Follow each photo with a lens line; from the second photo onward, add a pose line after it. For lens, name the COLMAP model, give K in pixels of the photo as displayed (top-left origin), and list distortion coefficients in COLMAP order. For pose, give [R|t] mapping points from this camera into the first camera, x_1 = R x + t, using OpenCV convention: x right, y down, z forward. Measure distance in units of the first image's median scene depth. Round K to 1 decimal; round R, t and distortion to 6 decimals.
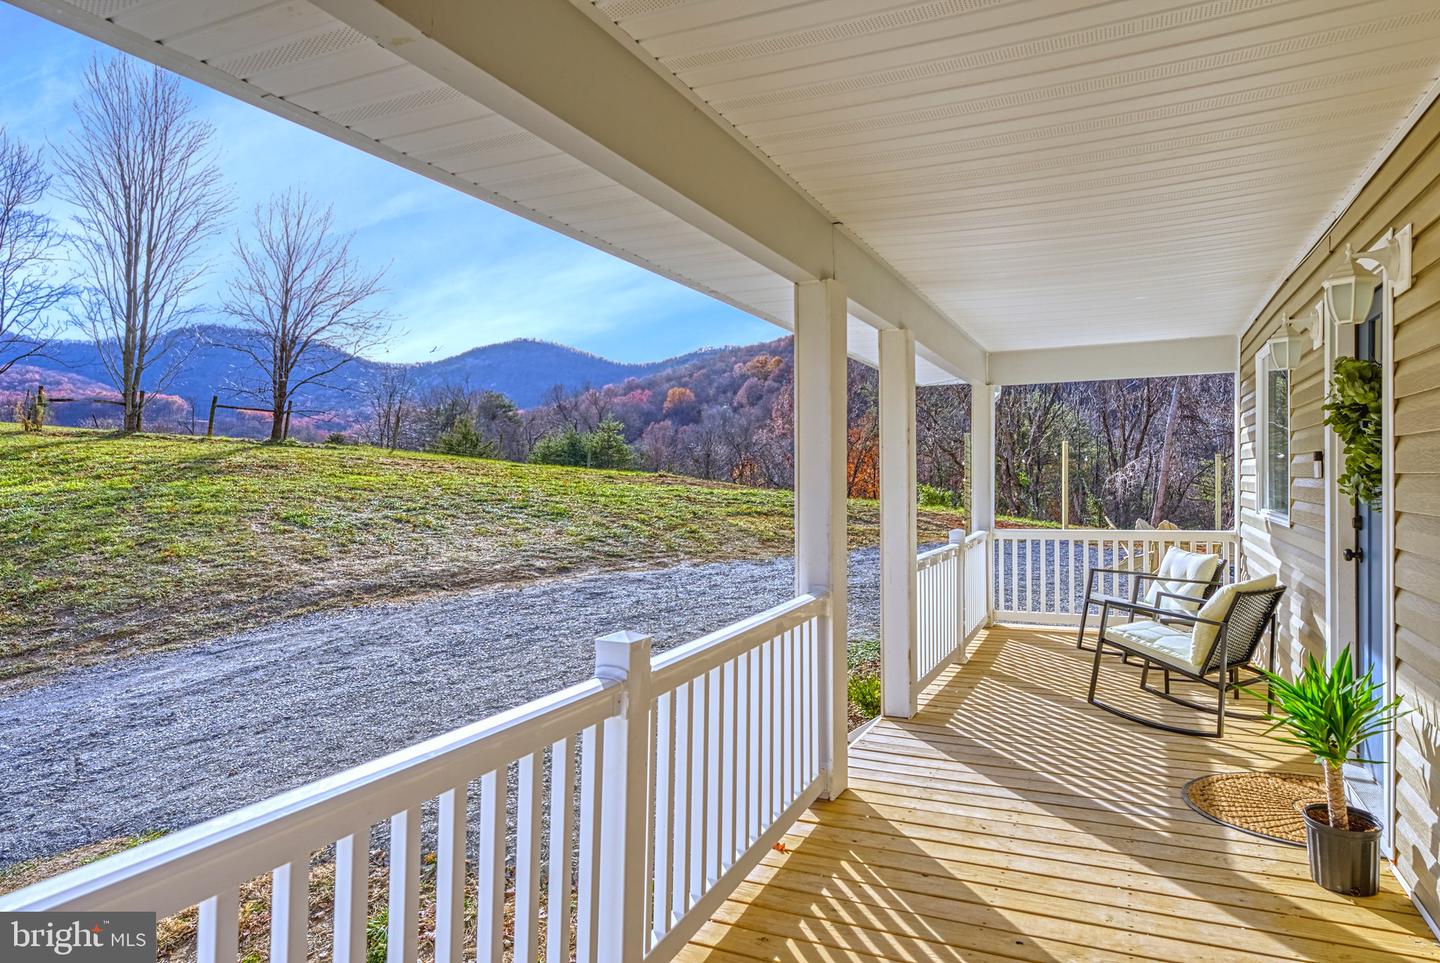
lens RADIAL K [[889.3, 0, 714.5], [0, 889.3, 488.9], [0, 0, 1]] dist [0.001977, -0.001436]
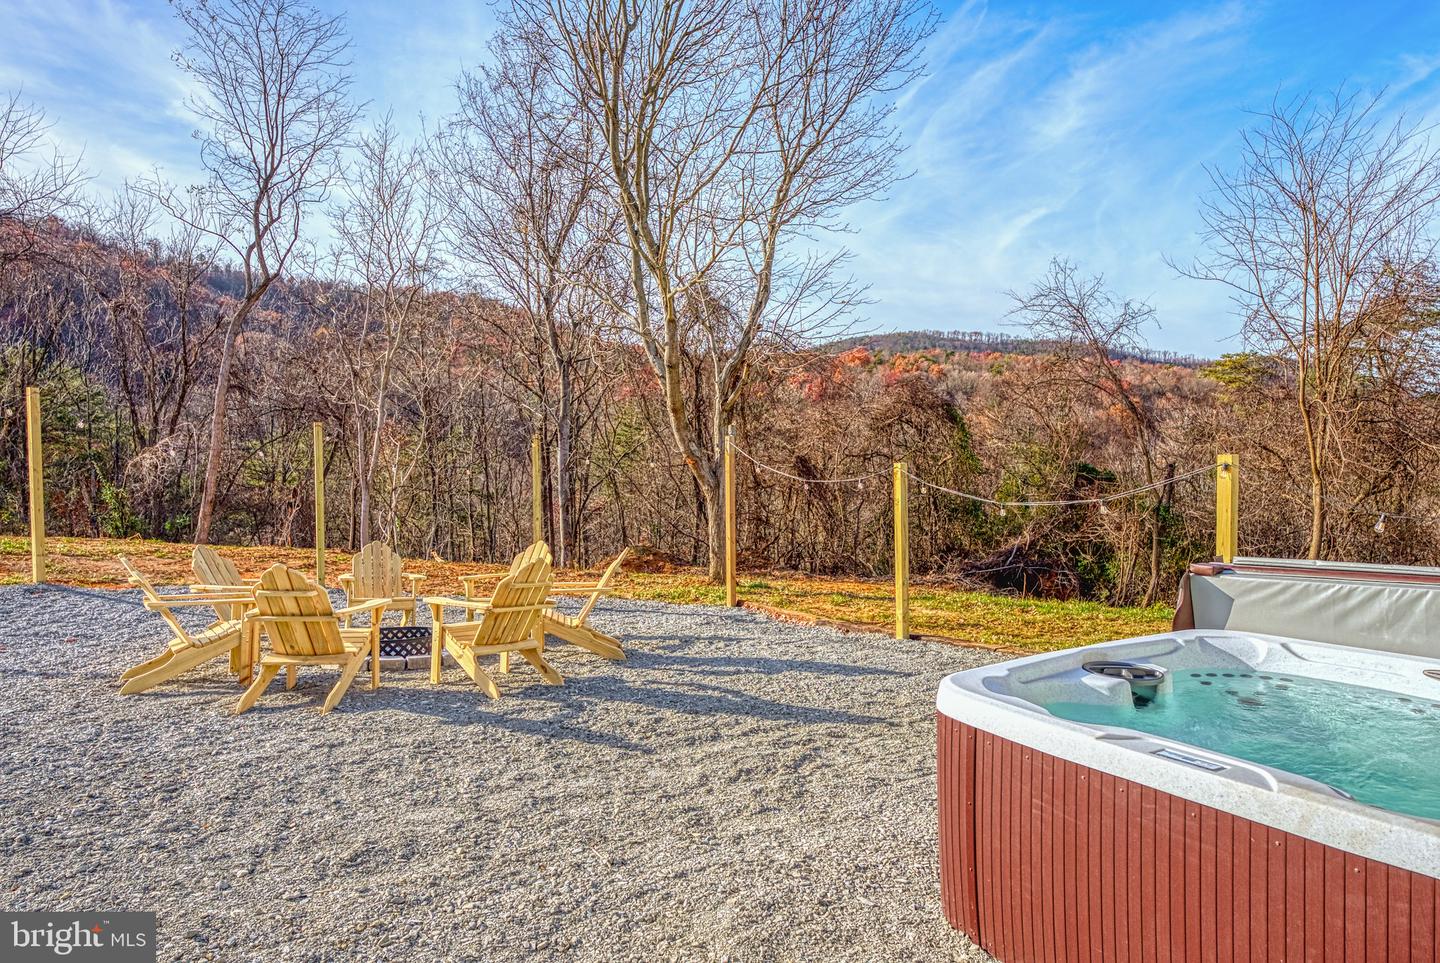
lens RADIAL K [[889.3, 0, 712.1], [0, 889.3, 483.5], [0, 0, 1]] dist [0.001977, -0.001436]
pose [[0.546071, -0.015784, 0.837590, 0.072971], [0.005946, 0.999870, 0.014966, -0.001148], [-0.837718, -0.003192, 0.546094, 0.162824]]
